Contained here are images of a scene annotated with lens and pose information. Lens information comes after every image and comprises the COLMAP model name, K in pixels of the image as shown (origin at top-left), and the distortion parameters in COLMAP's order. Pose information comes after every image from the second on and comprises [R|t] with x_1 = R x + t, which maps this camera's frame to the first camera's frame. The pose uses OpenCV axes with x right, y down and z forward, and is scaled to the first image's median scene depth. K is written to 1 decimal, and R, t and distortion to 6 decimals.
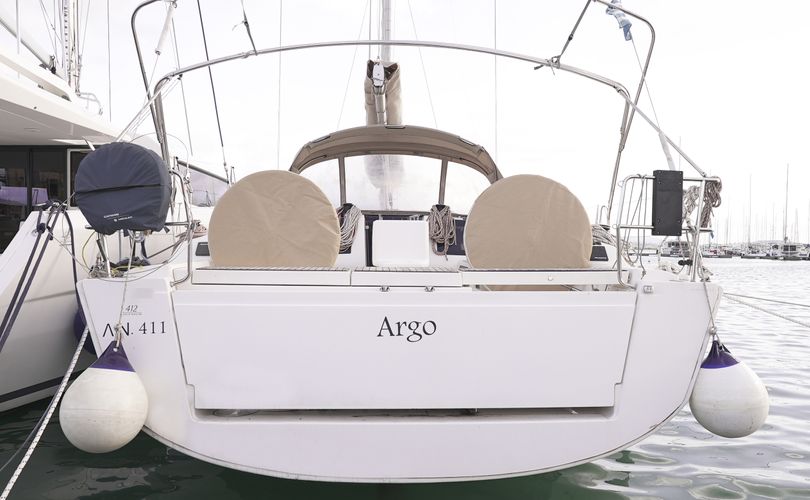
lens RADIAL K [[598.5, 0, 400.5], [0, 598.5, 255.9], [0, 0, 1]] dist [-0.036109, -0.003559]
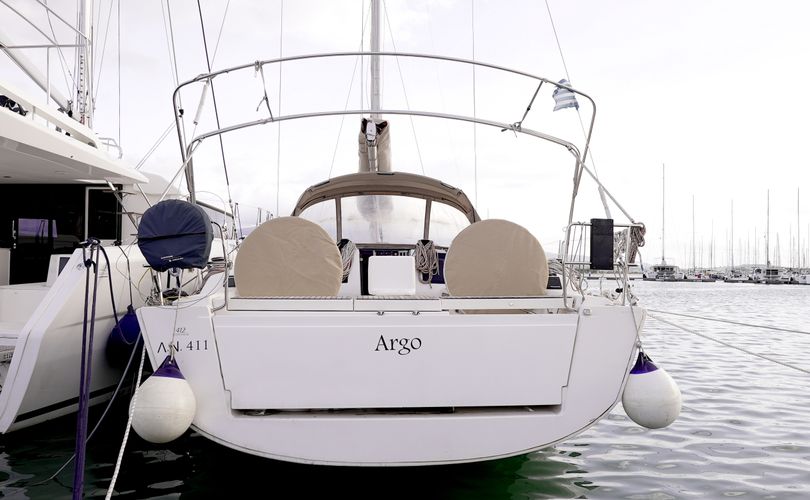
lens RADIAL K [[598.5, 0, 399.5], [0, 598.5, 245.2], [0, 0, 1]] dist [-0.036109, -0.003559]
pose [[0.999777, -0.003985, 0.020725, -0.009903], [0.005242, 0.998126, -0.060962, -0.009202], [-0.020444, 0.061057, 0.997925, -0.228614]]
